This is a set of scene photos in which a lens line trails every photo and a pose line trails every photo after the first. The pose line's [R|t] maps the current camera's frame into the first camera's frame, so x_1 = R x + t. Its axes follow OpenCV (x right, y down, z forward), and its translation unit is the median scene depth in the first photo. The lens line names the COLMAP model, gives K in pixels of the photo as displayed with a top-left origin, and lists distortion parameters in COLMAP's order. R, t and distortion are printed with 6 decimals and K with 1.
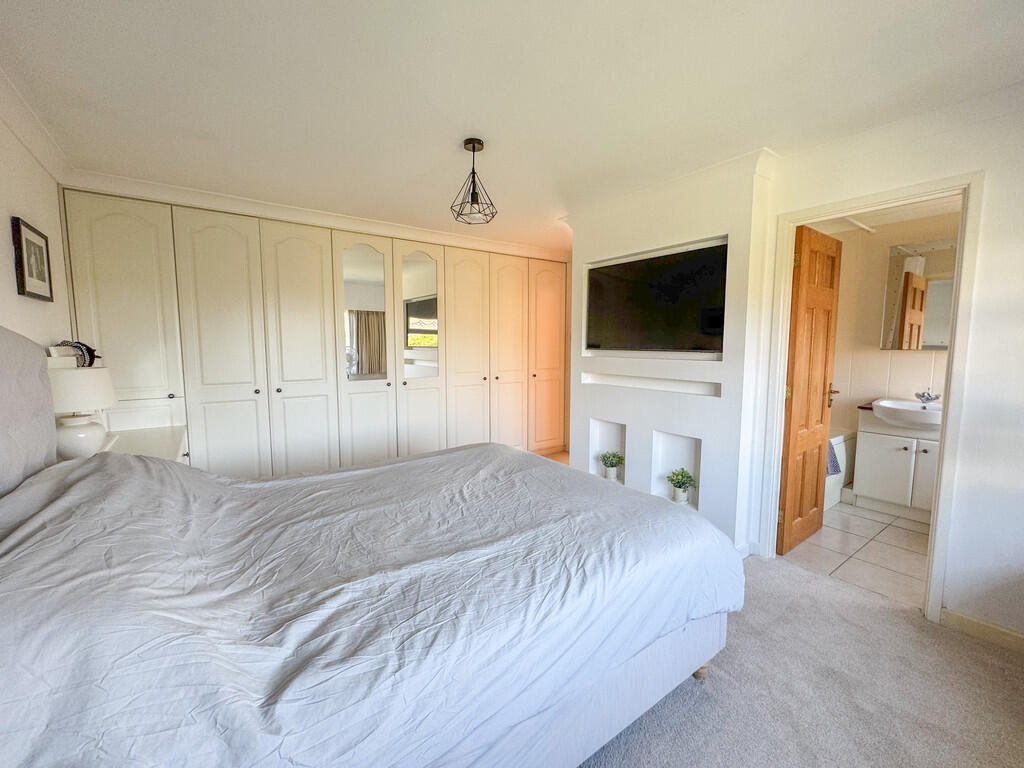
lens RADIAL K [[422.6, 0, 512.0], [0, 422.6, 384.0], [0, 0, 1]] dist [-0.002965, -0.000235]
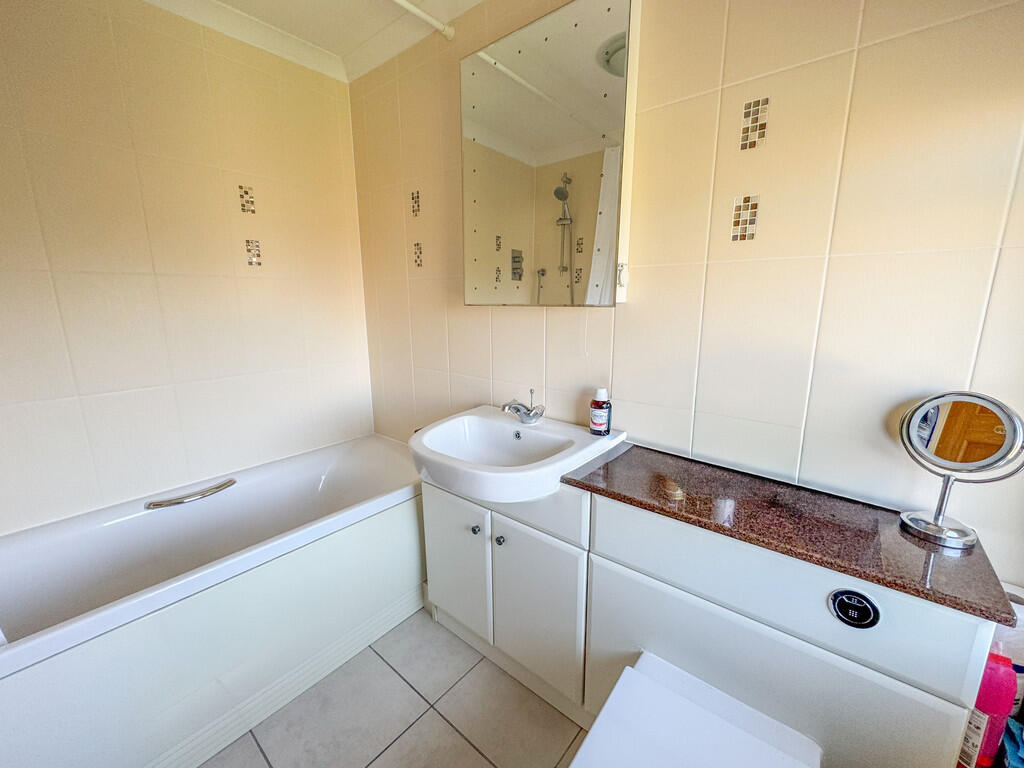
lens RADIAL K [[413.0, 0, 512.0], [0, 413.0, 384.0], [0, 0, 1]] dist [-0.004889, -0.000295]
pose [[0.968712, -0.058272, 0.241251, 0.860686], [0.031115, 0.992892, 0.114883, -0.048078], [-0.246231, -0.103782, 0.963639, 0.575418]]
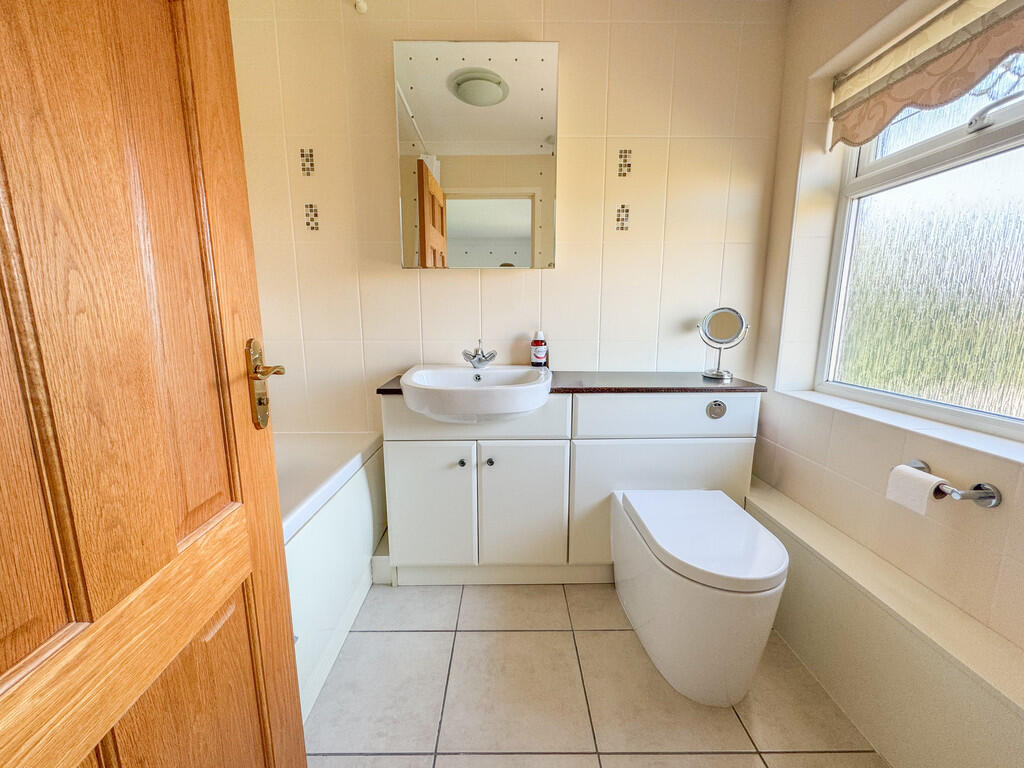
lens RADIAL K [[409.4, 0, 512.0], [0, 409.4, 384.0], [0, 0, 1]] dist [-0.000363, -0.000116]
pose [[0.572257, -0.141253, 0.807818, 0.577505], [0.081387, 0.989974, 0.115449, 0.008485], [-0.816026, -0.000320, 0.578015, 0.658316]]
